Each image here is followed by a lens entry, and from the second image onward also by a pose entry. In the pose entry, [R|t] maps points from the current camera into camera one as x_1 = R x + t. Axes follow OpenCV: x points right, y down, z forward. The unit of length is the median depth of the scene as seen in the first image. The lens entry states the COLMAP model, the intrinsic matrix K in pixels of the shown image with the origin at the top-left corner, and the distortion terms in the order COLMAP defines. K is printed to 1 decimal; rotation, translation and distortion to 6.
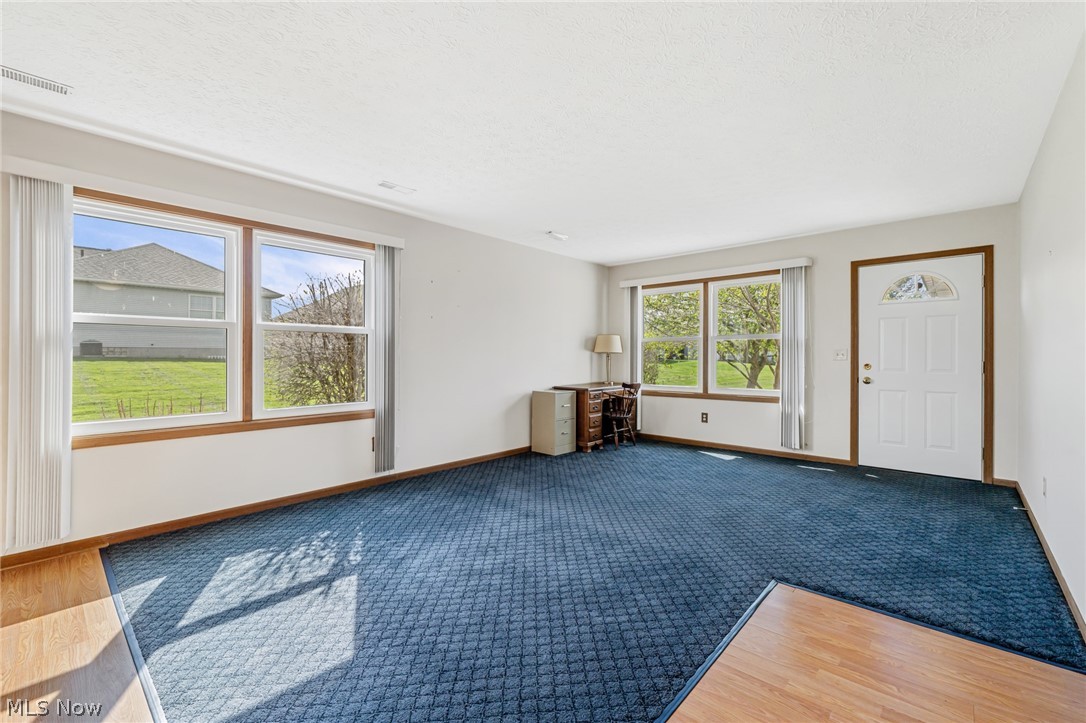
lens RADIAL K [[461.6, 0, 543.3], [0, 461.6, 355.0], [0, 0, 1]] dist [-0.000198, 0.000123]
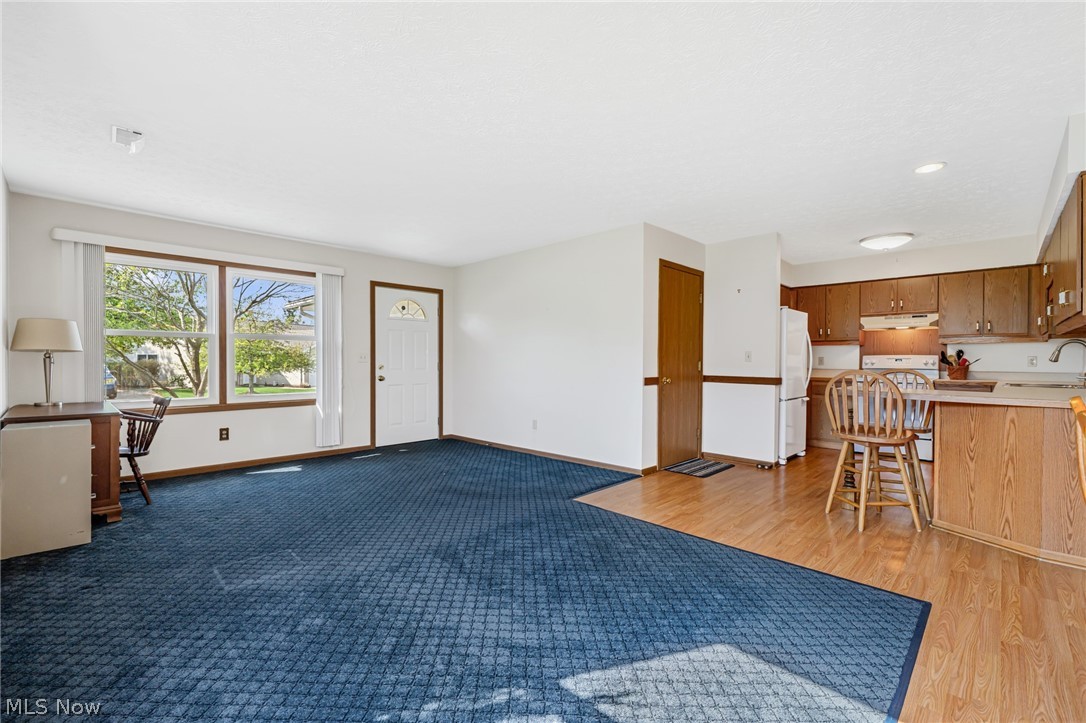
lens RADIAL K [[467.0, 0, 545.0], [0, 467.0, 362.9], [0, 0, 1]] dist [0.000724, -0.000282]
pose [[0.041792, -0.004497, 0.999116, -0.628980], [-0.006802, 0.999965, 0.004785, 0.004678], [-0.999103, -0.006996, 0.041760, 0.576353]]
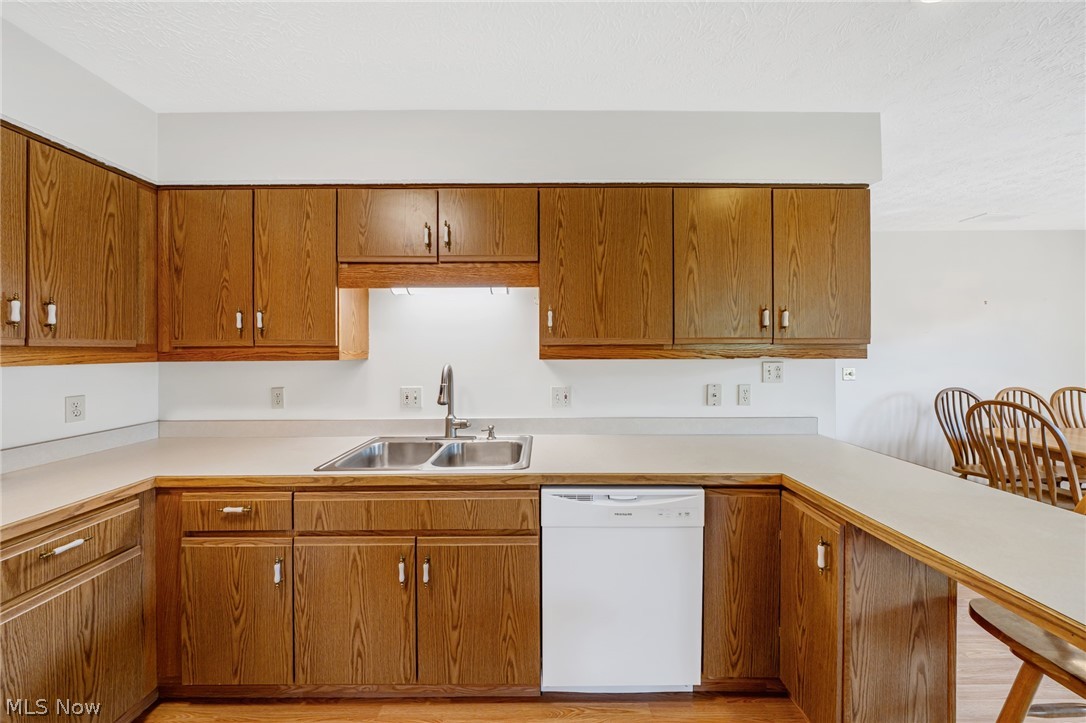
lens RADIAL K [[369.5, 0, 542.4], [0, 369.5, 349.3], [0, 0, 1]] dist [-0.006687, -0.000113]
pose [[-0.739423, 0.002558, -0.673236, 0.569786], [0.009015, 0.999941, -0.006102, -0.060095], [0.673181, -0.010581, -0.739402, -0.038169]]
